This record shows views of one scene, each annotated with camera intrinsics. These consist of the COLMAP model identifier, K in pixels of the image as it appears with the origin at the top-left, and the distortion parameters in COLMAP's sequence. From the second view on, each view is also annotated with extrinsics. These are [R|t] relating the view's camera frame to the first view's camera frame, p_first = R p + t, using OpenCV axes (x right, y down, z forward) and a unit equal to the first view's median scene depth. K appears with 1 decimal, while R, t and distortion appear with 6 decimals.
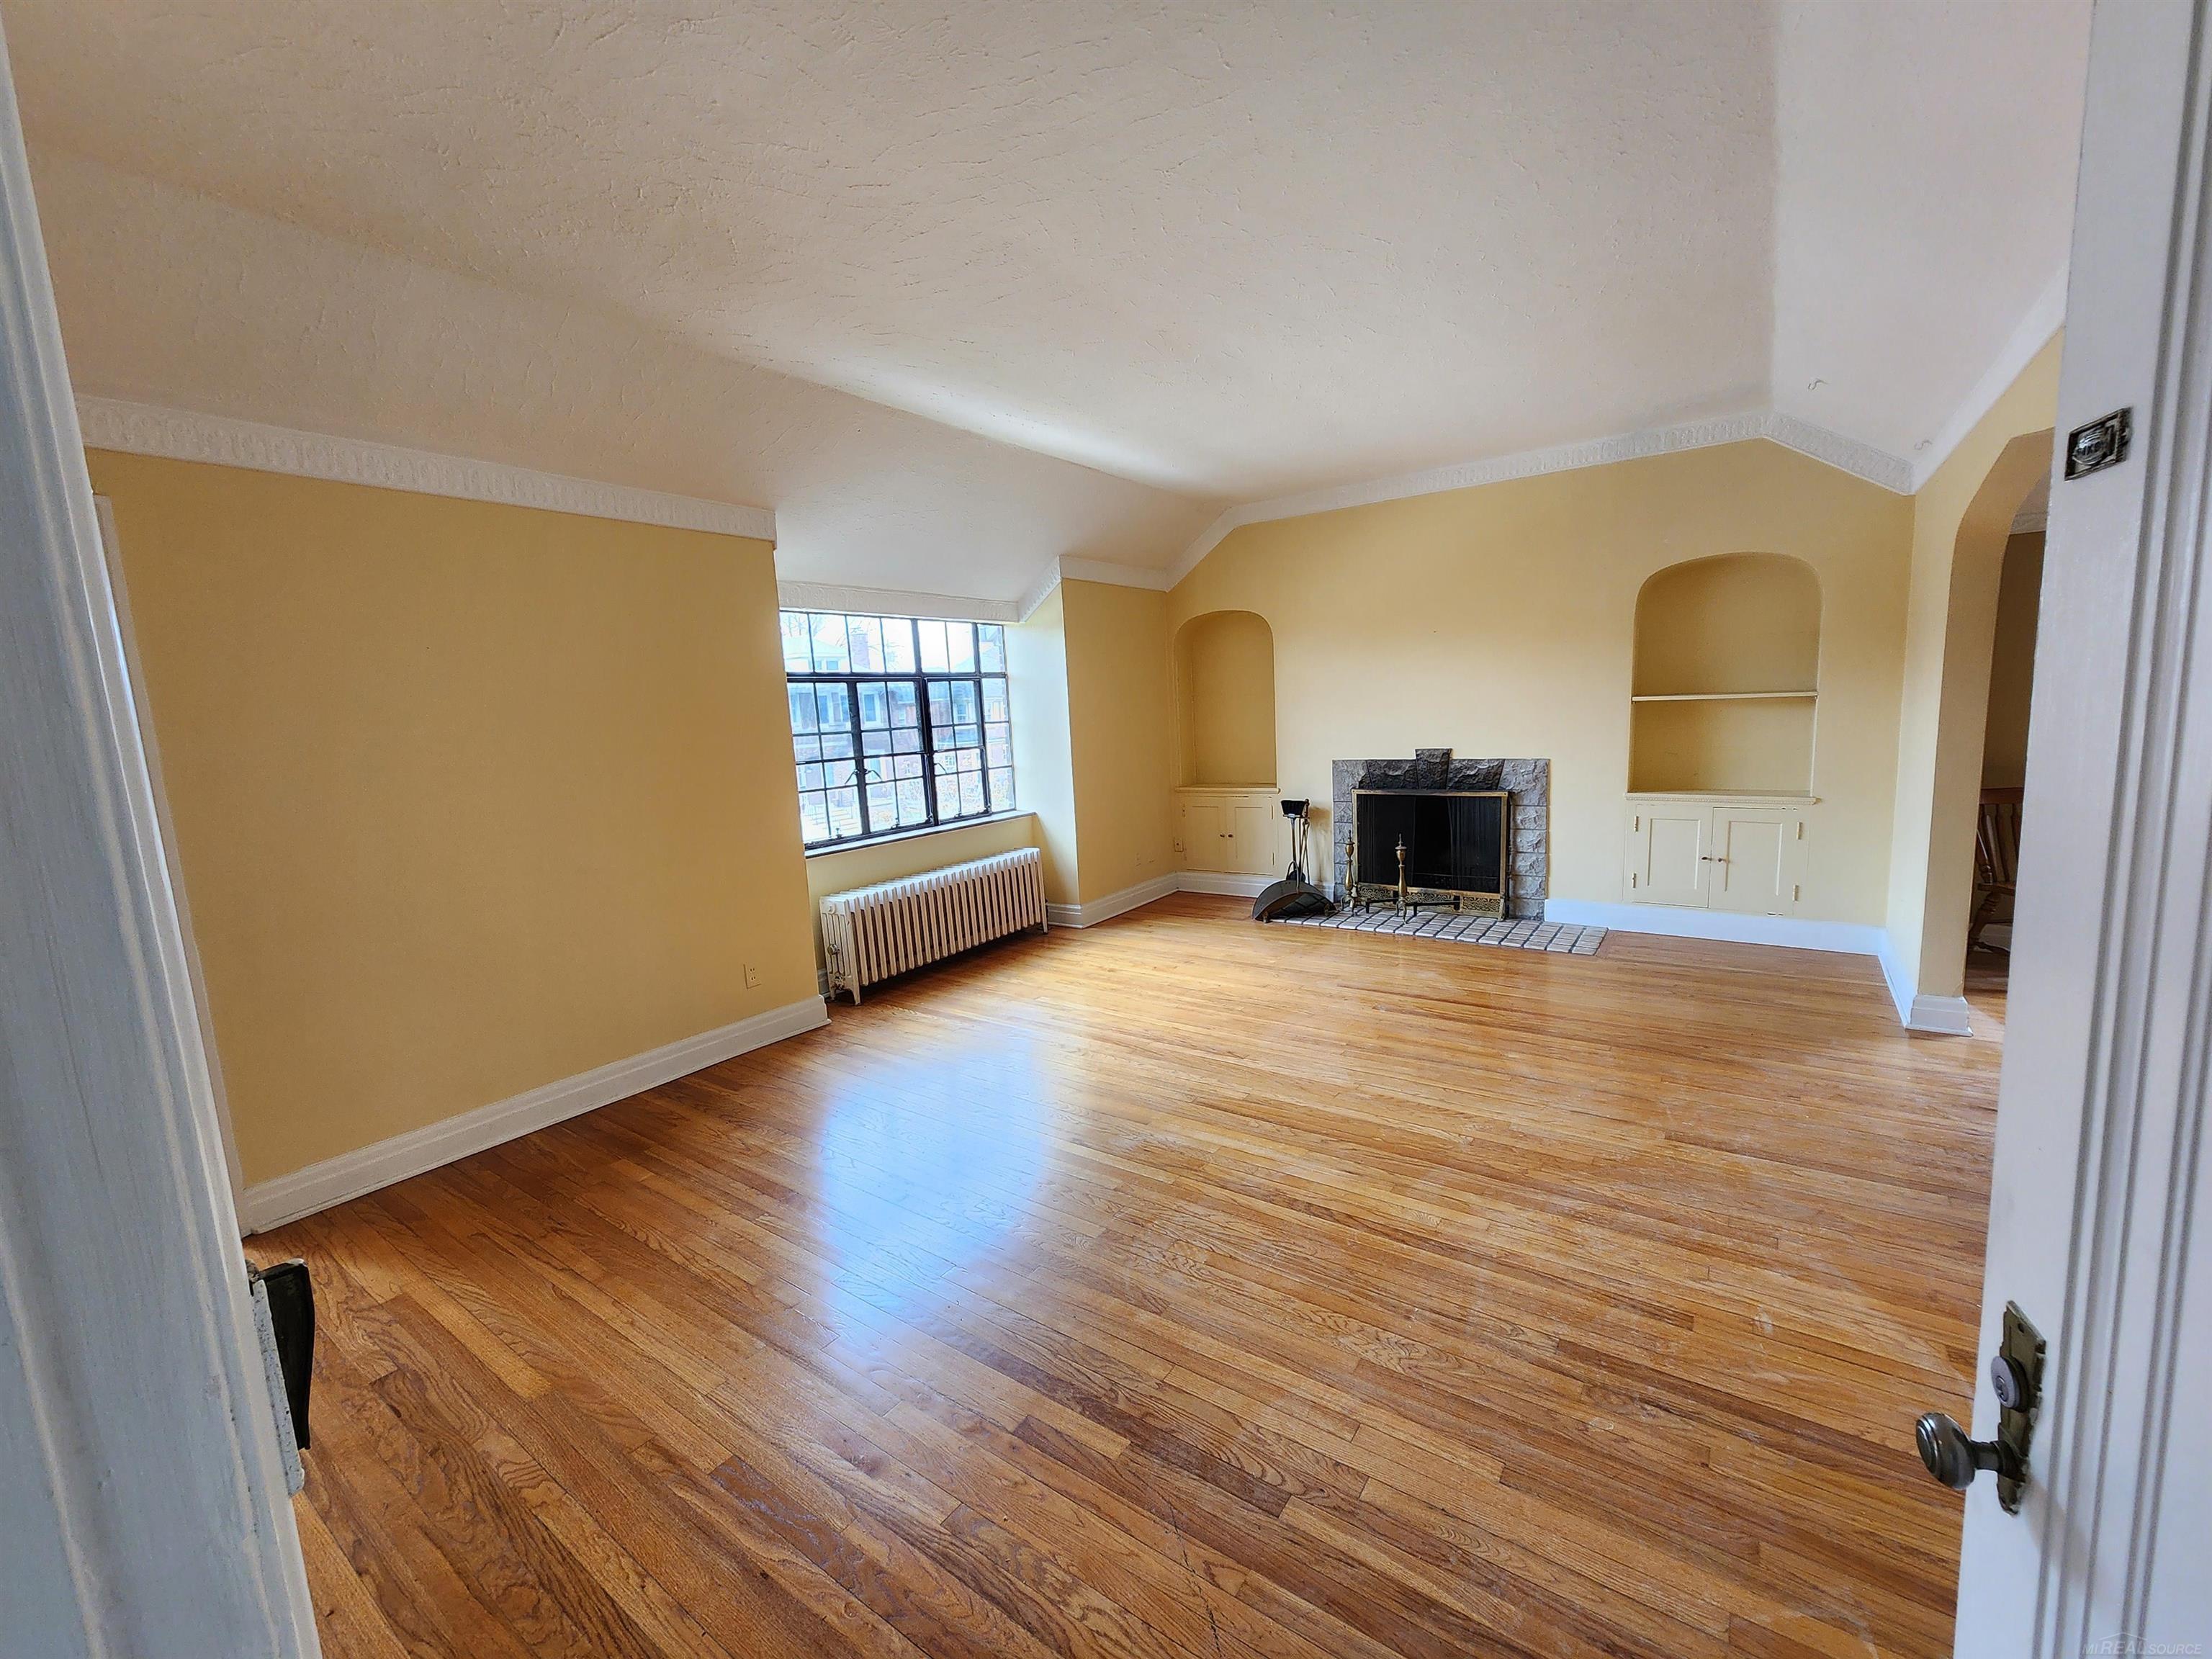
lens RADIAL K [[903.7, 0, 1107.6], [0, 903.7, 827.6], [0, 0, 1]] dist [-0.000947, -0.000217]
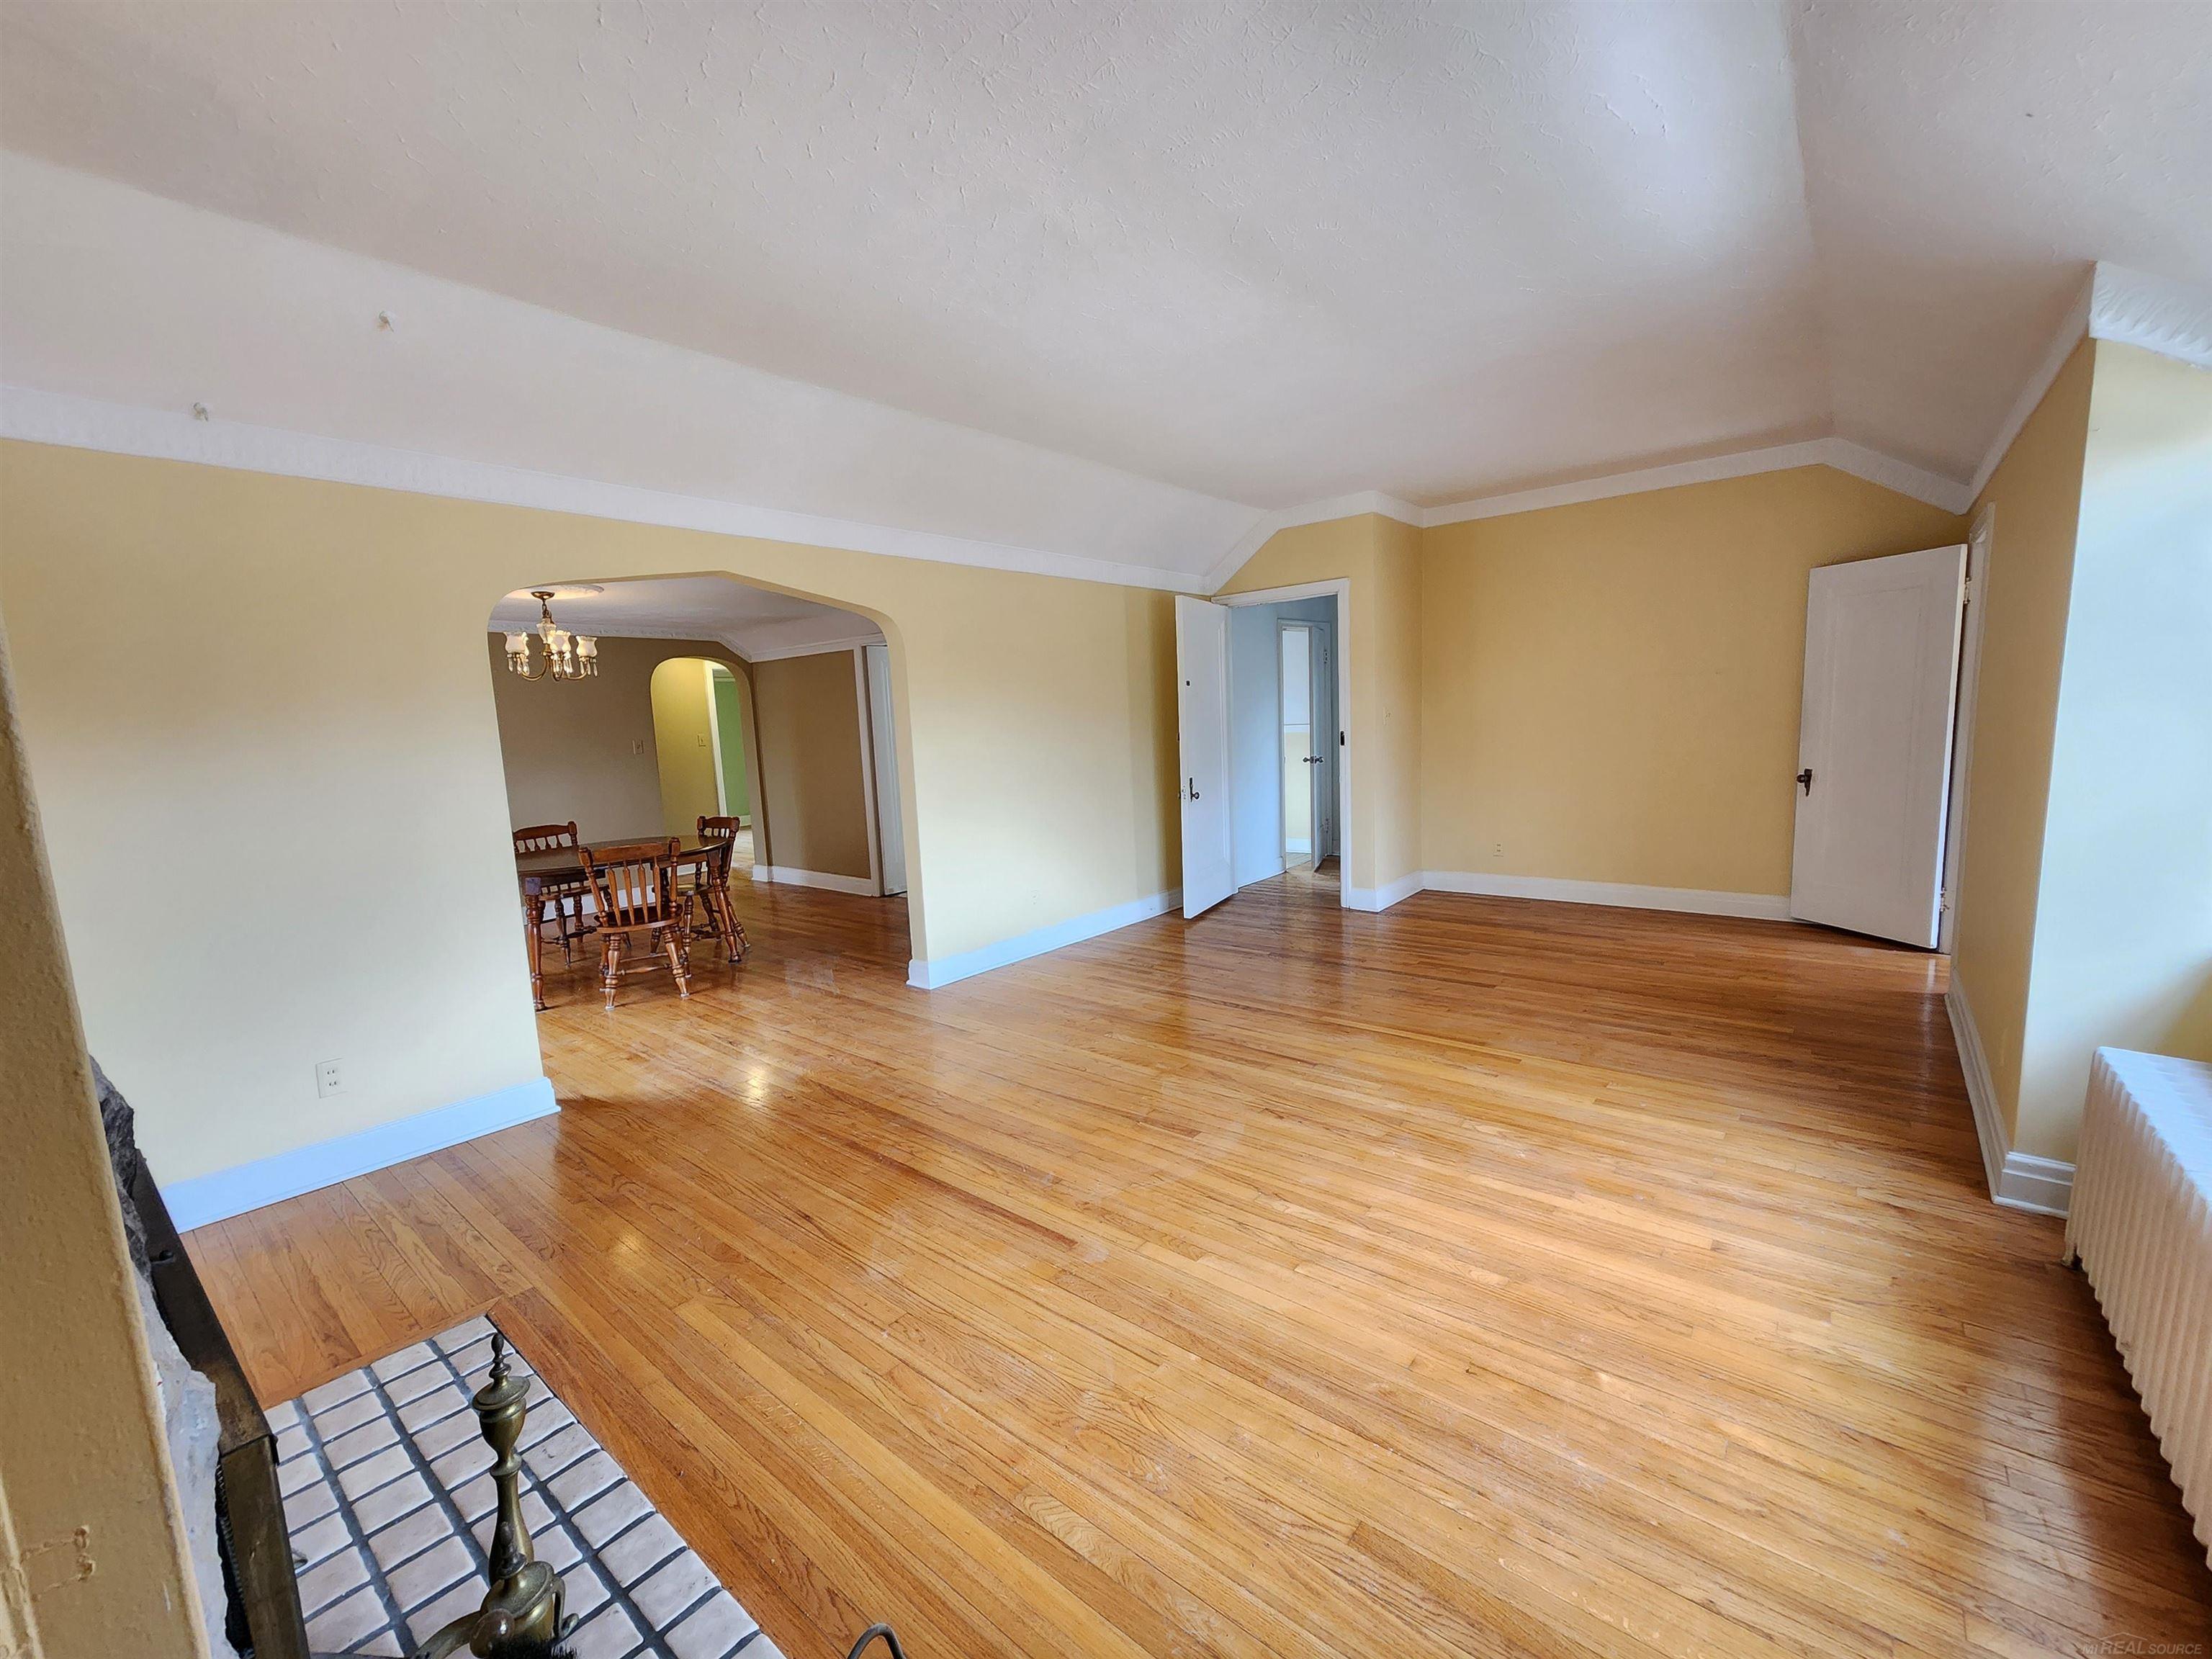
lens RADIAL K [[903.7, 0, 1105.6], [0, 903.7, 837.0], [0, 0, 1]] dist [-0.000947, -0.000217]
pose [[-0.992747, 0.084745, 0.085272, 0.226977], [0.104265, 0.960026, 0.259767, -0.265508], [-0.059850, 0.266773, -0.961899, 1.964139]]
